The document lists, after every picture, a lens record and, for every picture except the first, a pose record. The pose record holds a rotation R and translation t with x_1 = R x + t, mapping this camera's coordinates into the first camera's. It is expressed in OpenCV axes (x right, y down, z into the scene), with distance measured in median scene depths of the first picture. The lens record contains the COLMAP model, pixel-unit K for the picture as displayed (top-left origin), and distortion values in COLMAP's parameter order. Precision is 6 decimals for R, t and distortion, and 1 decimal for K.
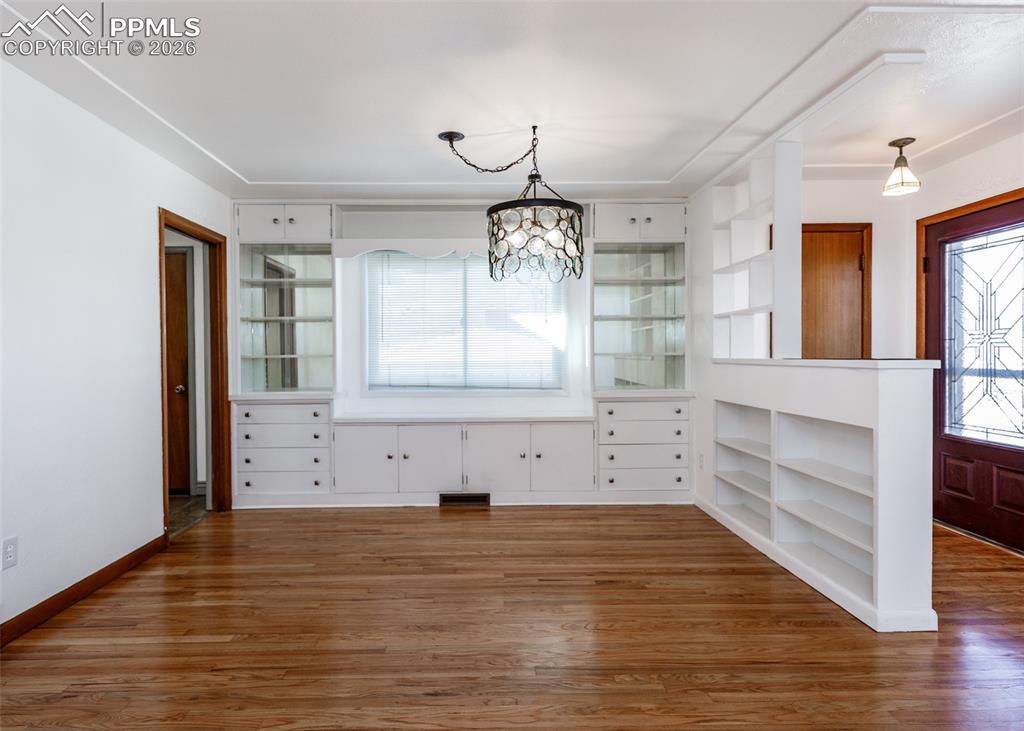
lens RADIAL K [[584.3, 0, 486.3], [0, 584.3, 355.9], [0, 0, 1]] dist [0.010347, -0.001507]
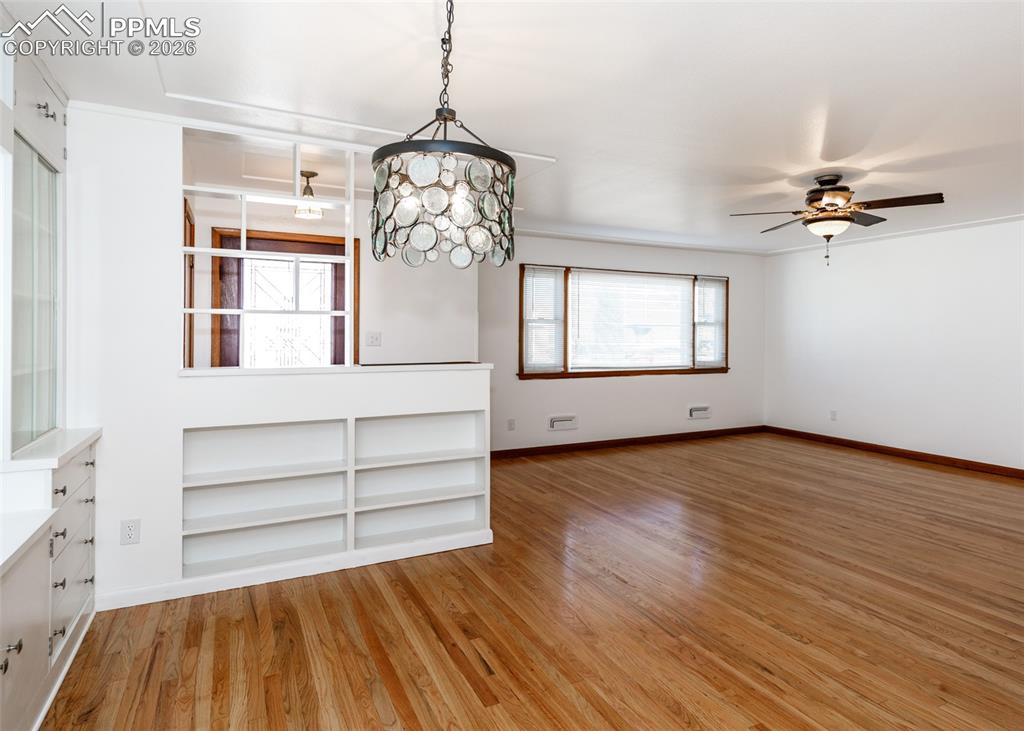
lens RADIAL K [[584.3, 0, 573.5], [0, 584.3, 330.7], [0, 0, 1]] dist [0.010347, -0.001507]
pose [[-0.488137, 0.019062, 0.872559, -0.416089], [0.002727, 0.999790, -0.020316, -0.022309], [-0.872763, -0.007538, -0.488087, 0.867298]]
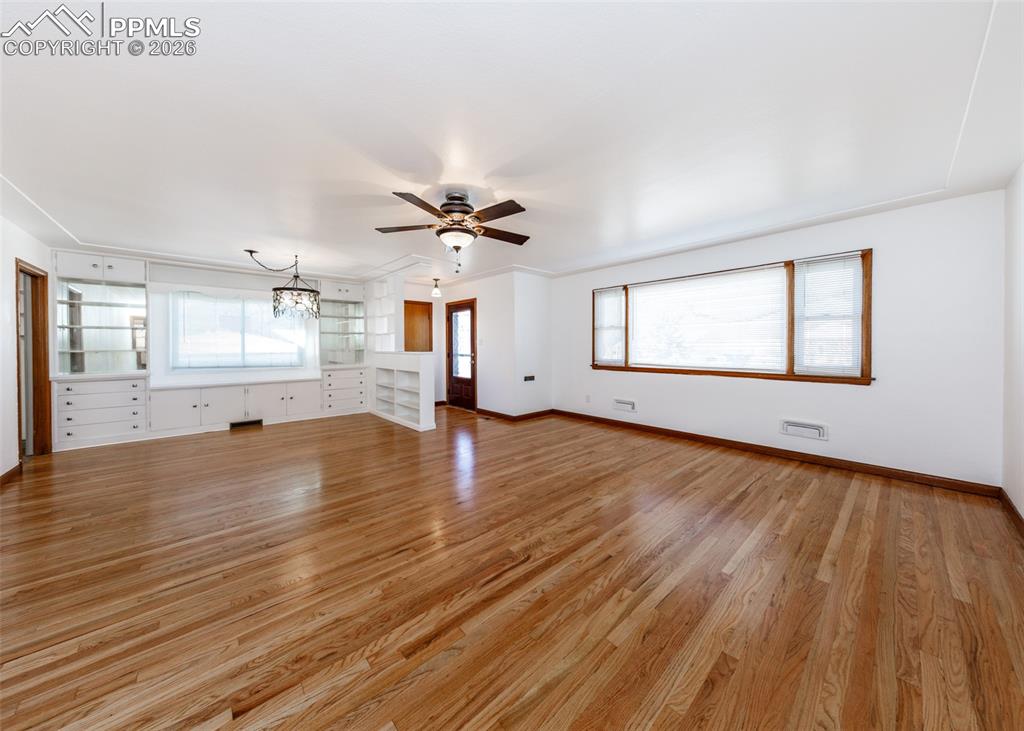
lens RADIAL K [[342.5, 0, 511.7], [0, 342.5, 353.7], [0, 0, 1]] dist [0.006668, -0.000617]
pose [[0.752239, -0.010353, 0.658809, -0.141615], [0.000277, 0.999881, 0.015395, -0.006877], [-0.658890, -0.011398, 0.752153, -0.495470]]
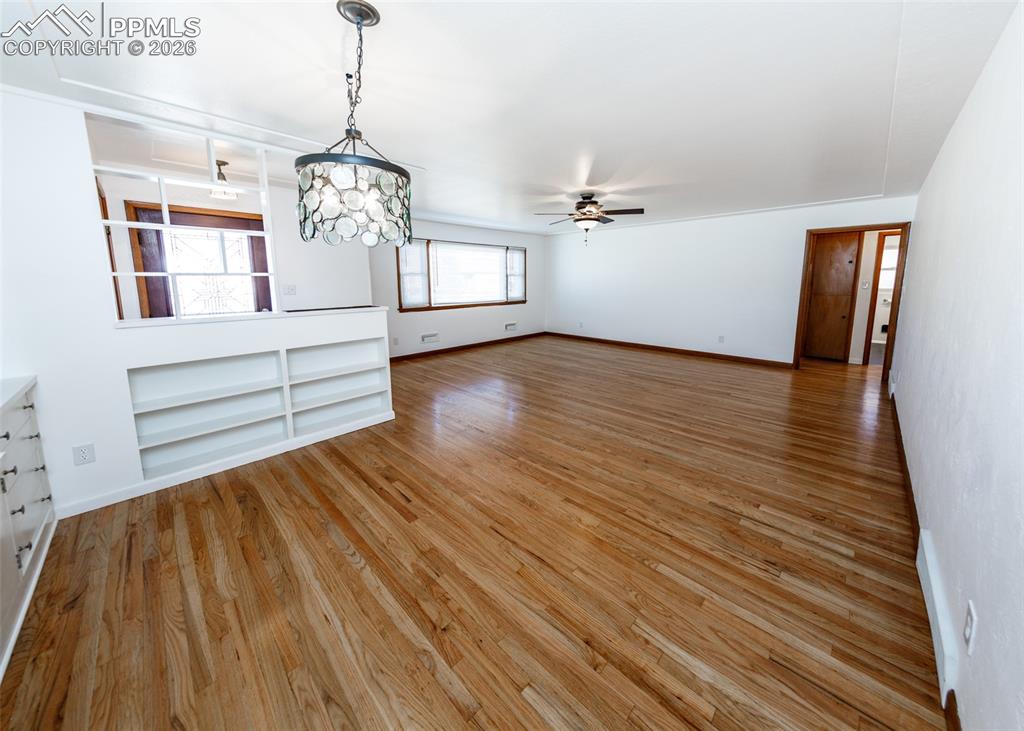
lens RADIAL K [[342.5, 0, 542.3], [0, 342.5, 320.3], [0, 0, 1]] dist [0.006668, -0.000617]
pose [[-0.742605, -0.063698, 0.666694, -0.378195], [0.013990, 0.993774, 0.110530, -0.041181], [-0.669584, 0.091407, -0.737090, 0.887906]]
